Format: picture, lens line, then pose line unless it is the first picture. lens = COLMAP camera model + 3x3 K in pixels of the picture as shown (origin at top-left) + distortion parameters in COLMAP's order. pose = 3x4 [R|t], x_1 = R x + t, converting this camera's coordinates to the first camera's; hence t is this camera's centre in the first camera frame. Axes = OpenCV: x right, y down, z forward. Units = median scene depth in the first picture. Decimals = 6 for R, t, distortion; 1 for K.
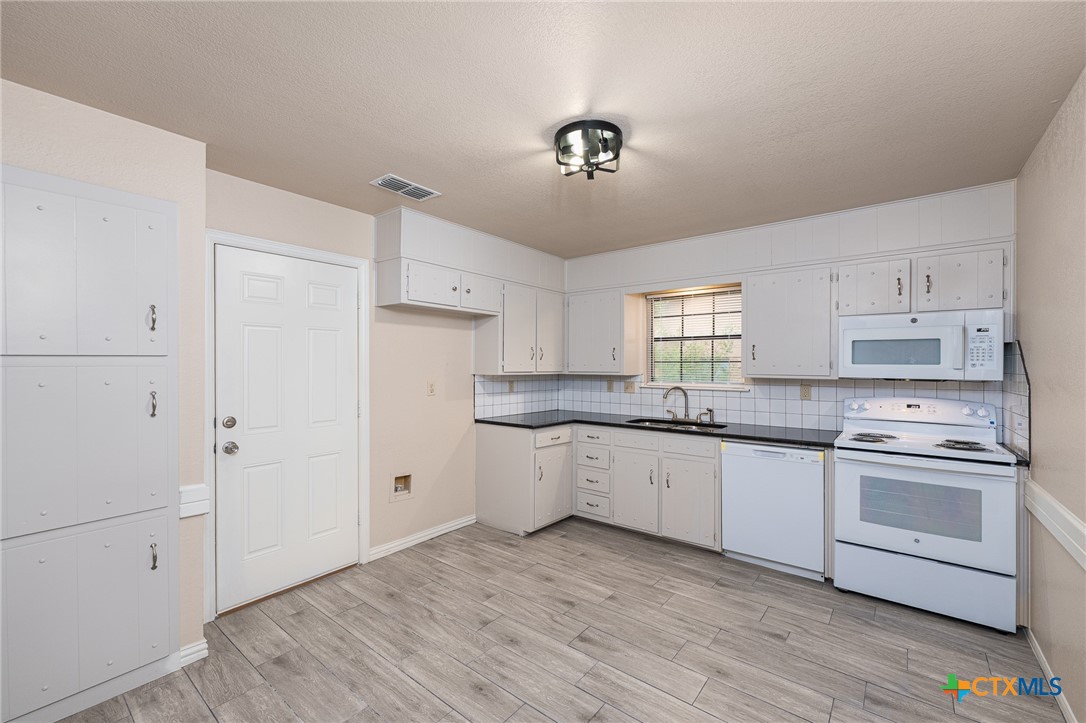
lens RADIAL K [[440.6, 0, 535.1], [0, 440.6, 366.3], [0, 0, 1]] dist [-0.000274, 0.000023]
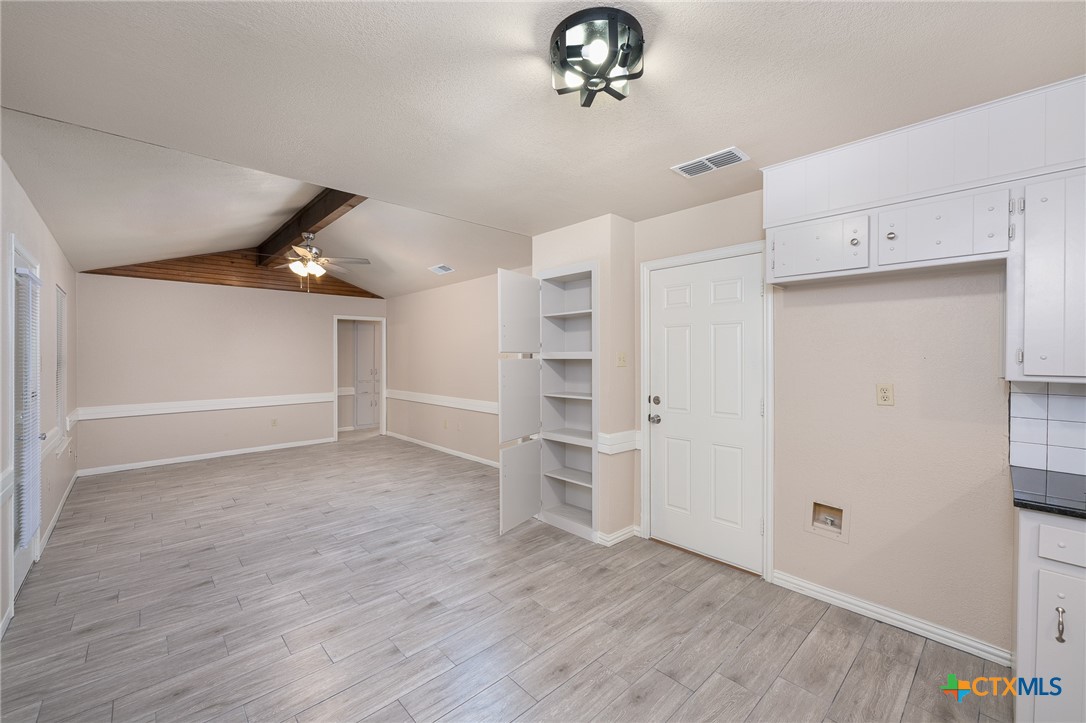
lens RADIAL K [[446.5, 0, 545.5], [0, 446.5, 359.1], [0, 0, 1]] dist [0.001287, 0.000127]
pose [[-0.138186, 0.004118, -0.990398, 0.613749], [-0.002040, 0.999988, 0.004443, -0.005262], [0.990404, 0.002635, -0.138176, 0.734033]]
